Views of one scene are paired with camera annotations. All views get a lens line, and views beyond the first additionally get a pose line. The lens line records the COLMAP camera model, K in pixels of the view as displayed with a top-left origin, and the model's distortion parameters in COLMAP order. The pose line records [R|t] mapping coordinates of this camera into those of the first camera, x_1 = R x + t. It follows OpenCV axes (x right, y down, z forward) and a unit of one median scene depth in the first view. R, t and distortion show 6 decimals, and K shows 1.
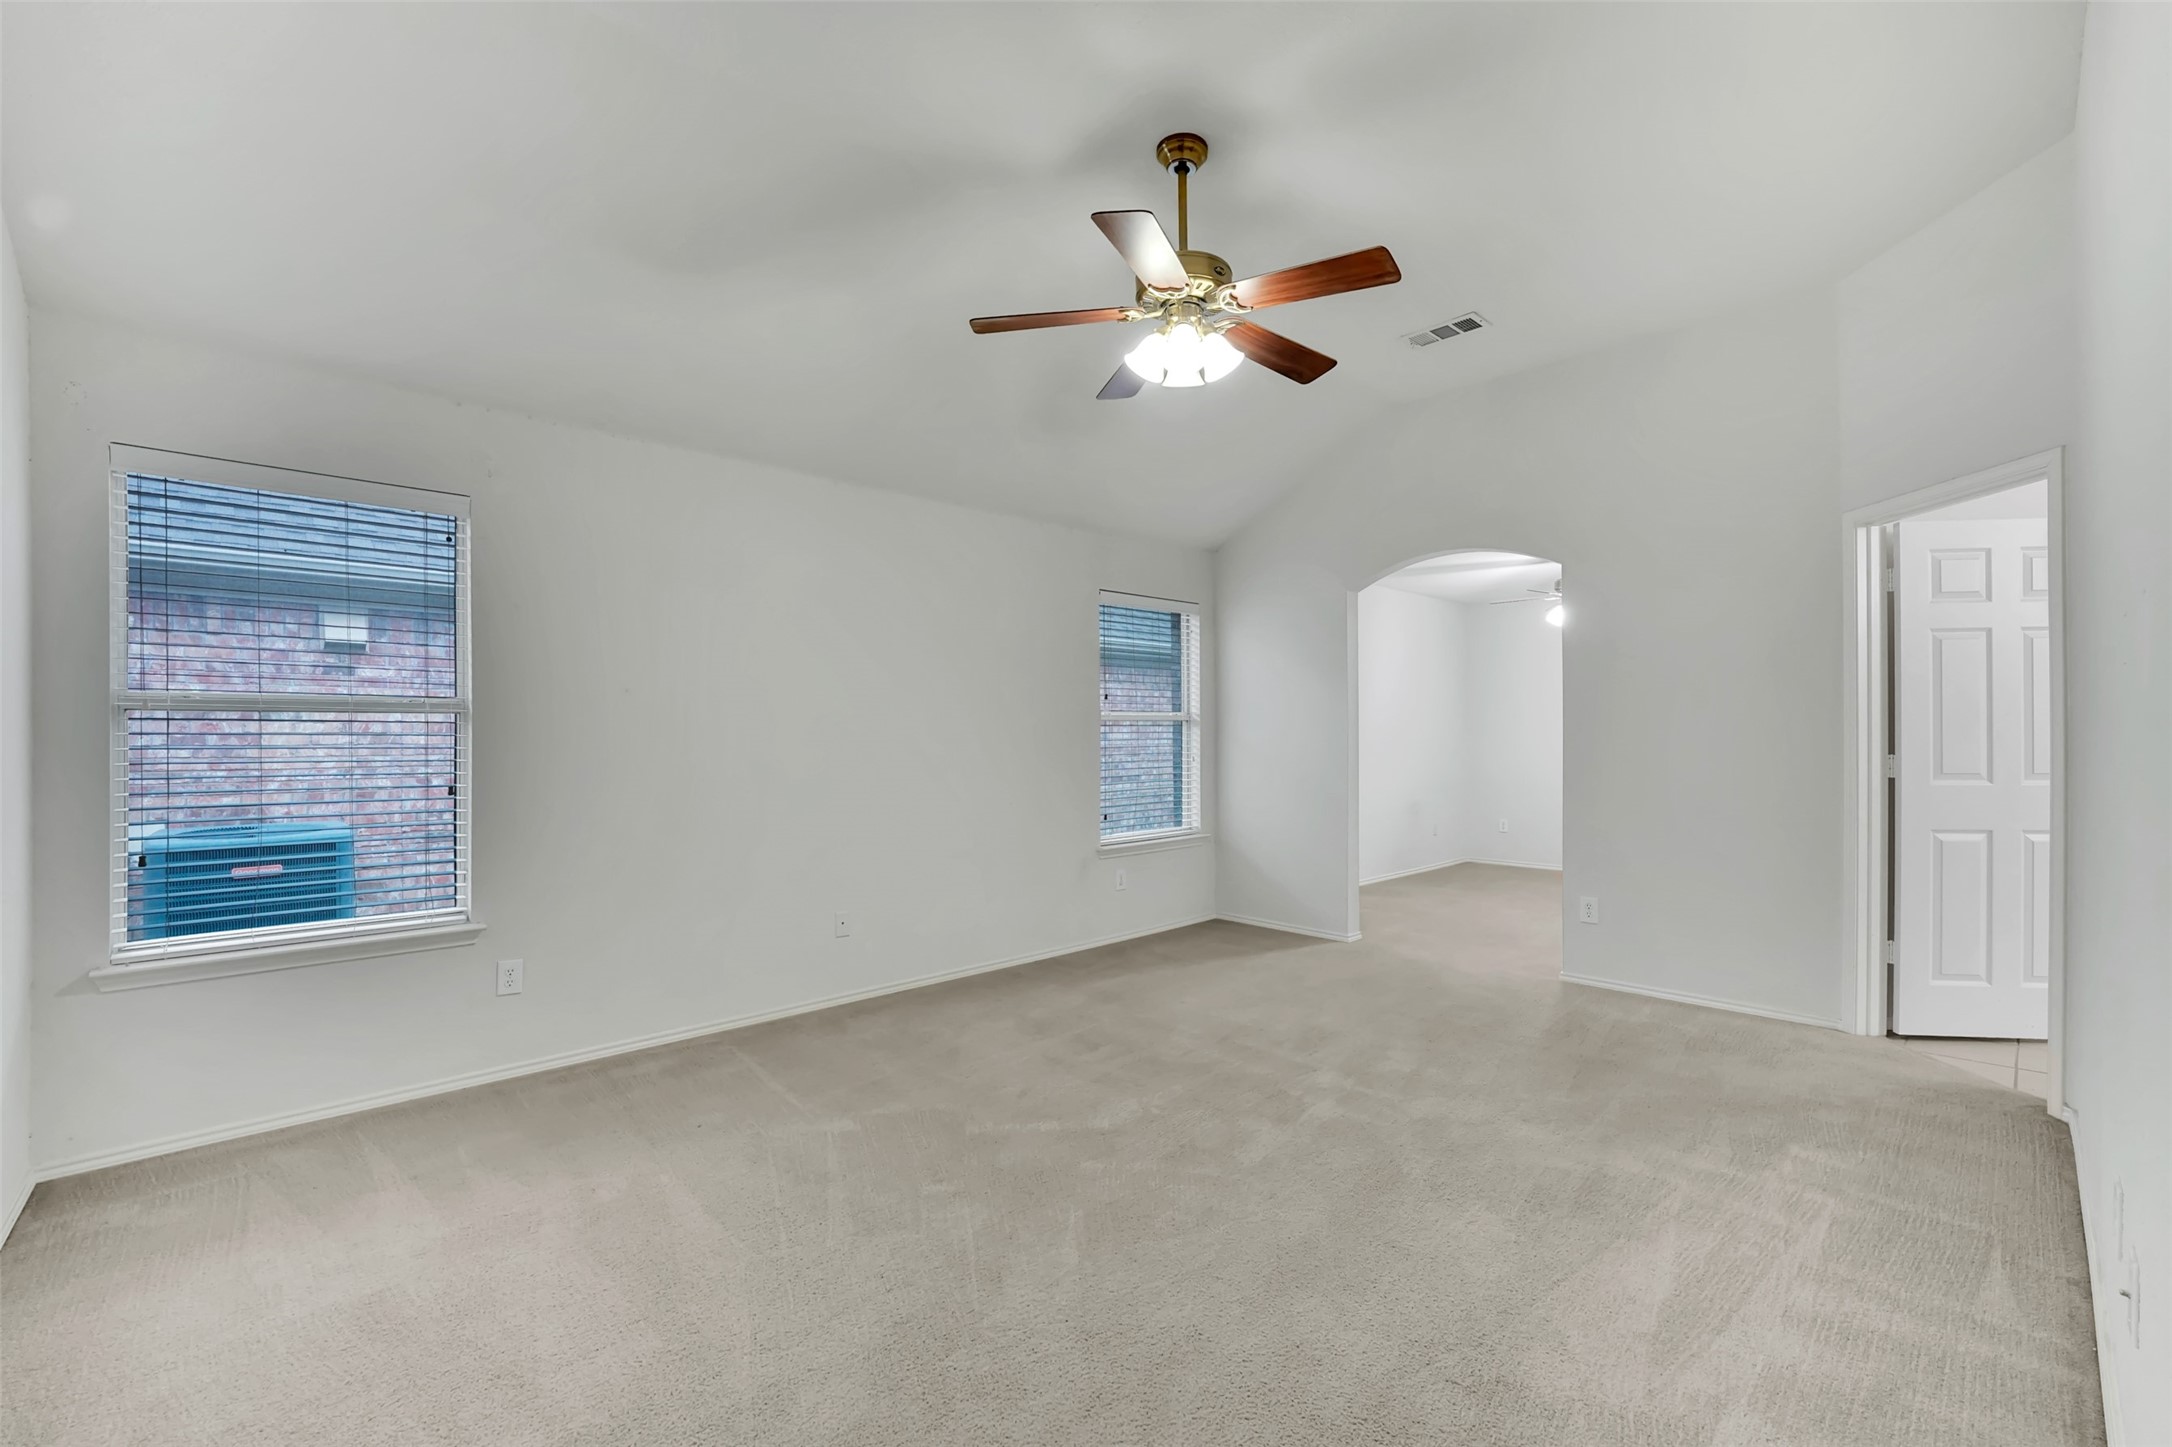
lens RADIAL K [[888.7, 0, 1077.0], [0, 888.7, 738.0], [0, 0, 1]] dist [-0.014474, 0.000191]
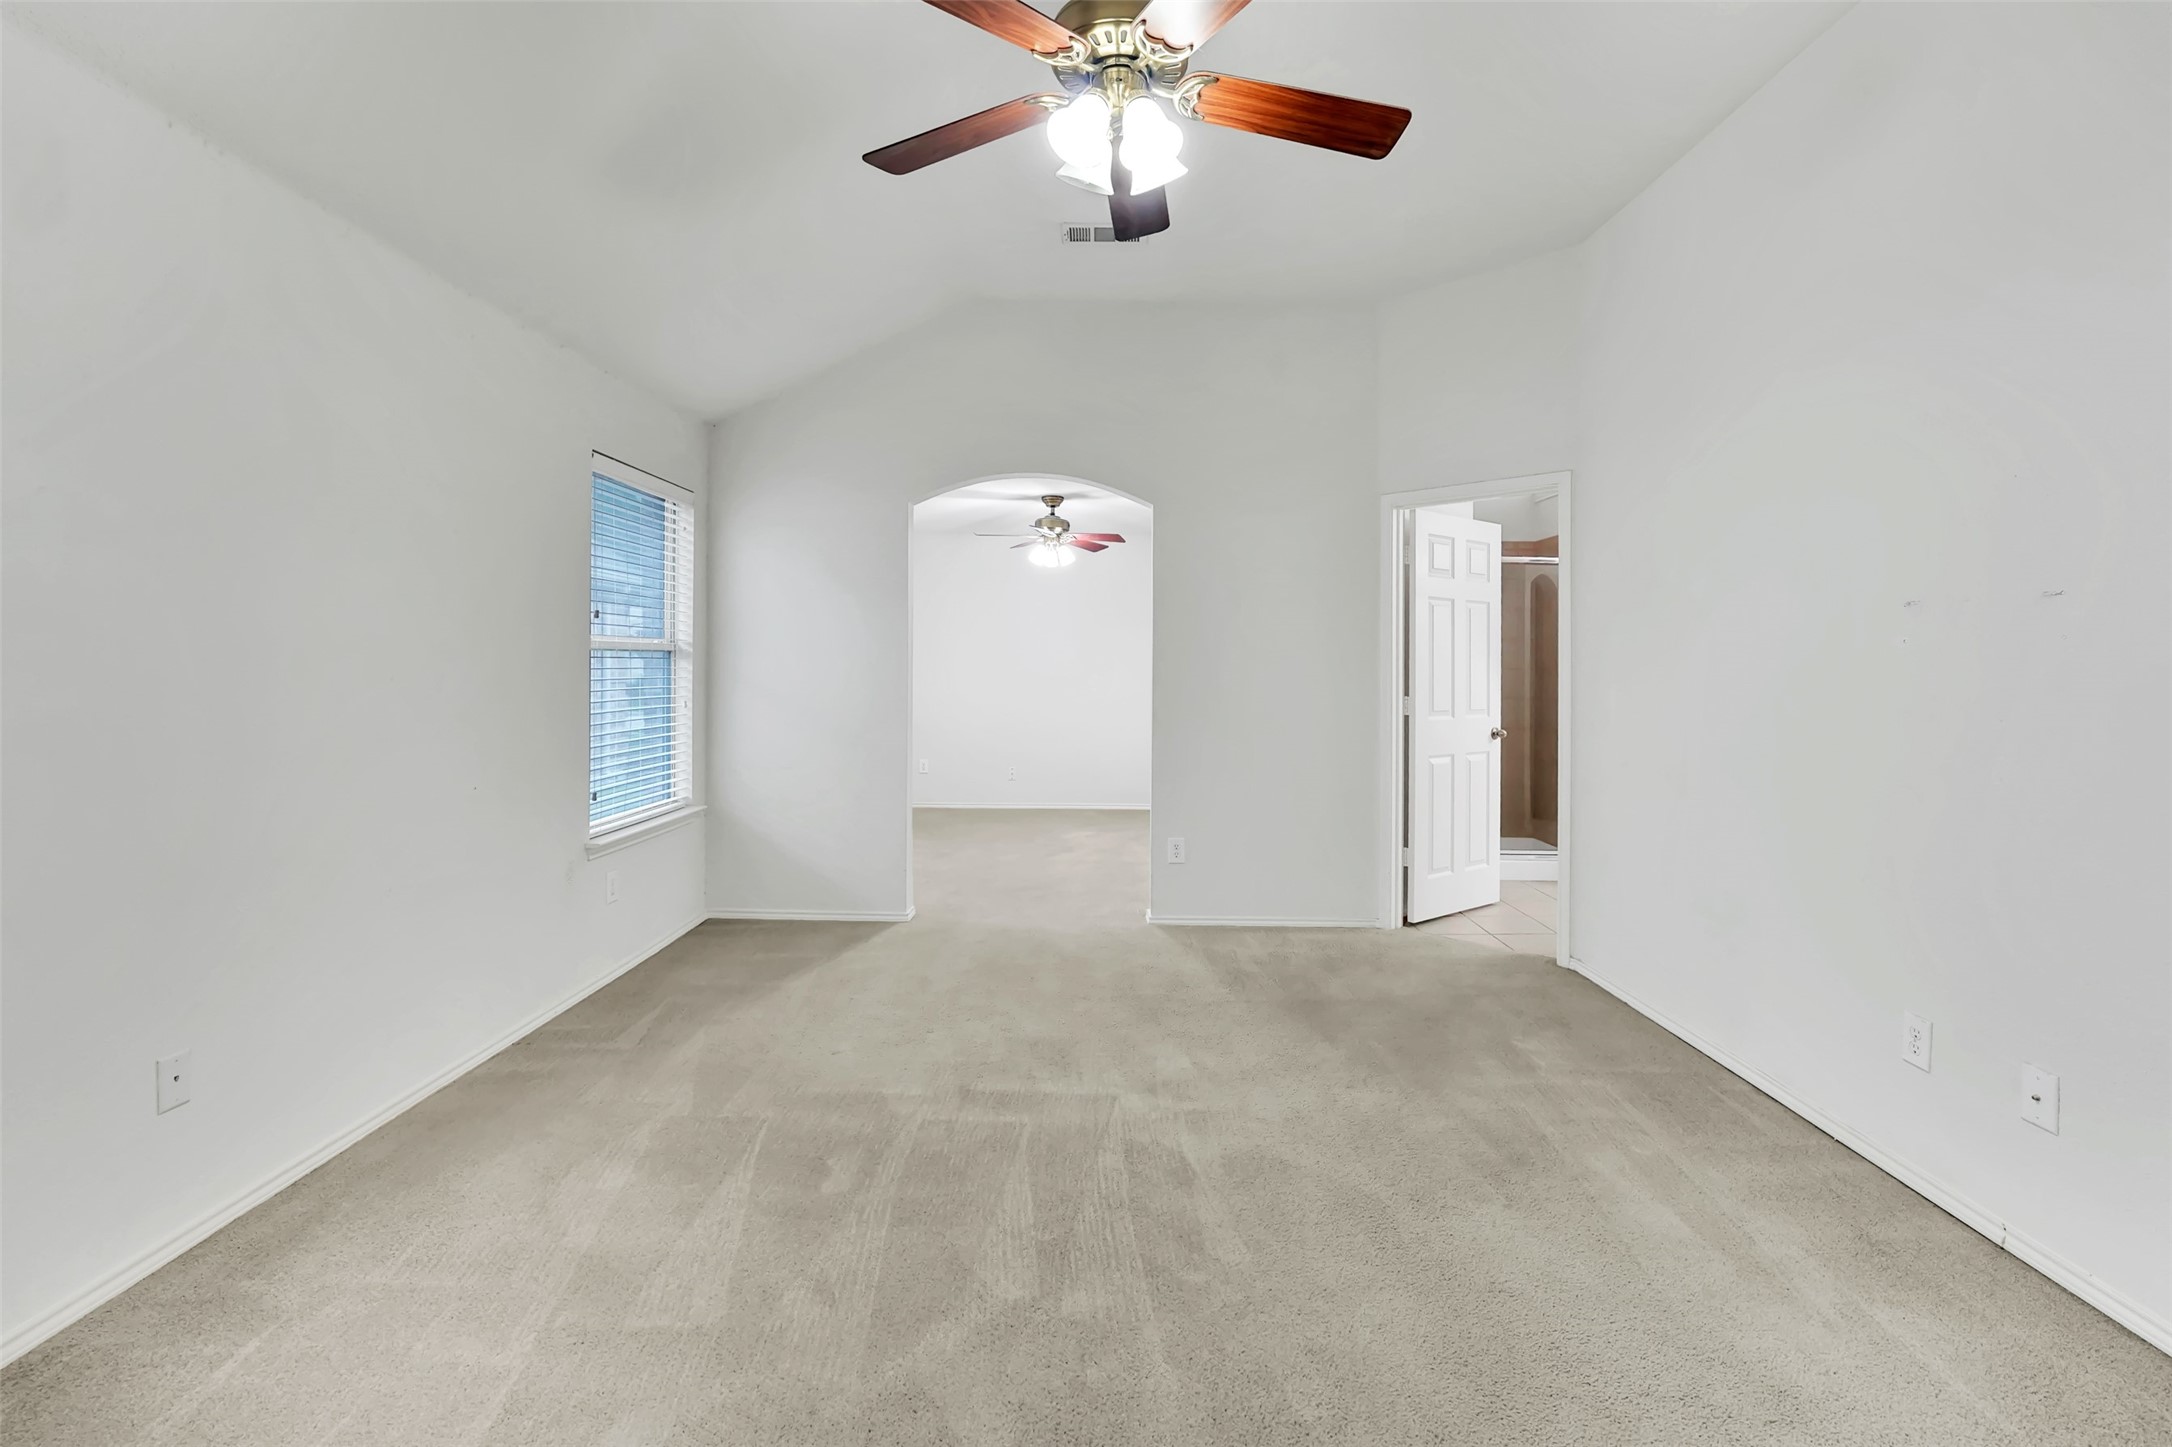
lens RADIAL K [[952.6, 0, 1079.9], [0, 952.6, 661.4], [0, 0, 1]] dist [-0.016184, -0.000231]
pose [[0.694195, 0.016961, 0.719587, -0.353837], [-0.011435, 0.999856, -0.012535, -0.008389], [-0.719696, 0.000474, 0.694289, 0.400603]]
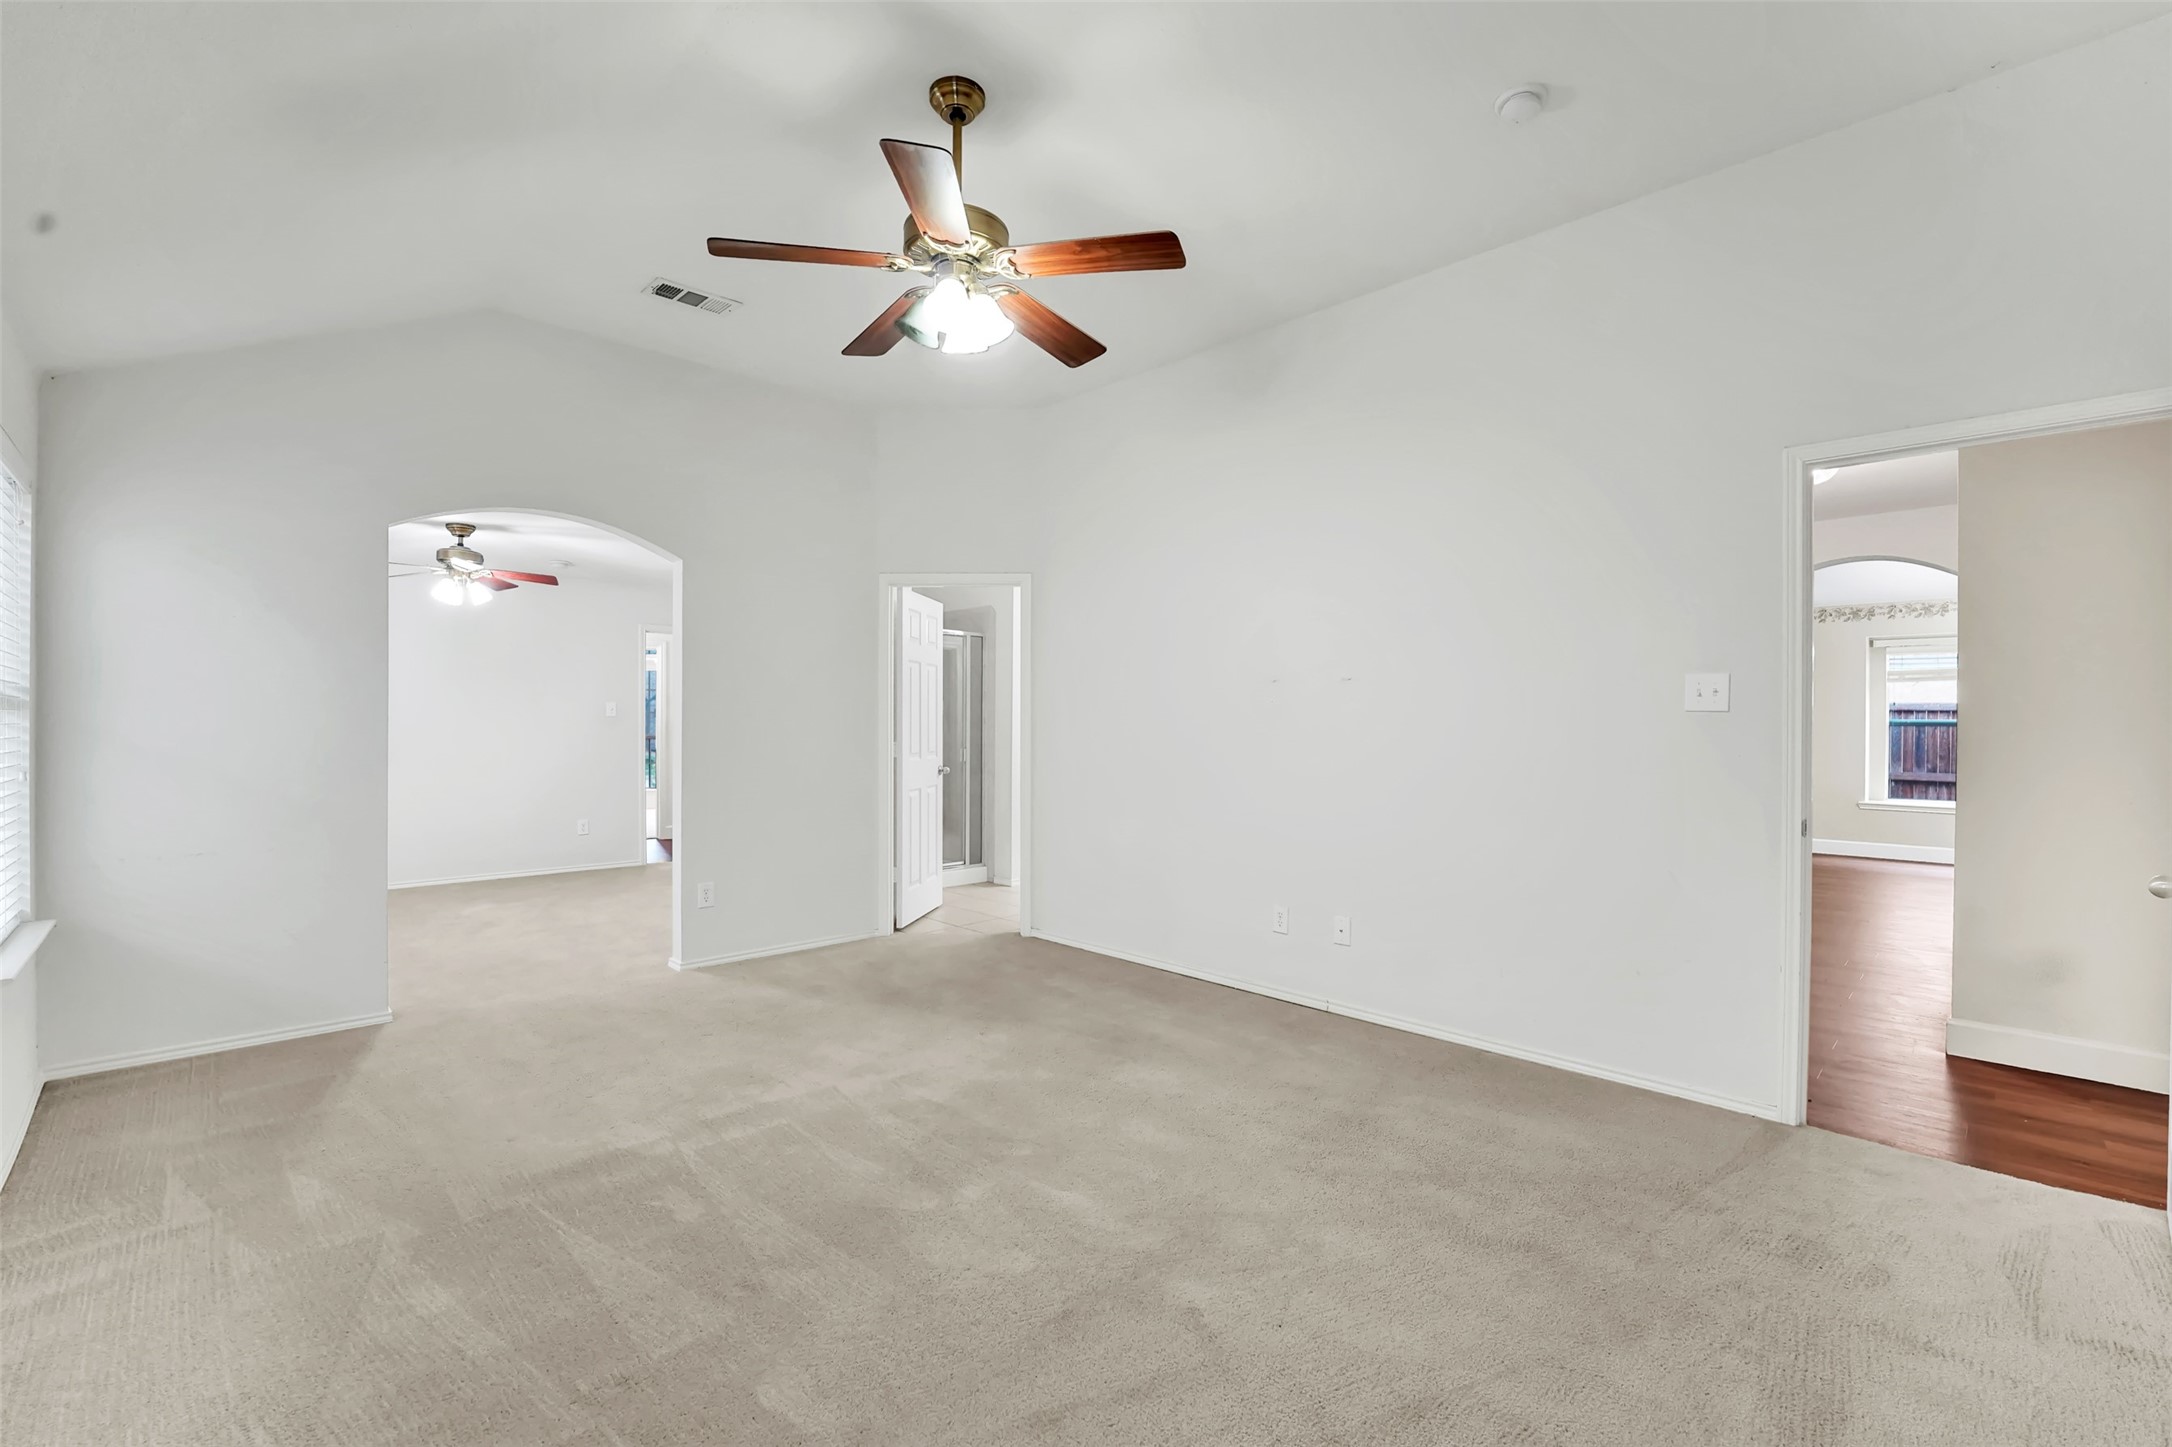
lens RADIAL K [[952.6, 0, 1077.1], [0, 952.6, 724.9], [0, 0, 1]] dist [-0.016184, -0.000231]
pose [[-0.010851, 0.004349, 0.999932, -0.690605], [0.001721, 0.999989, -0.004331, -0.002610], [-0.999940, 0.001674, -0.010859, 0.707325]]
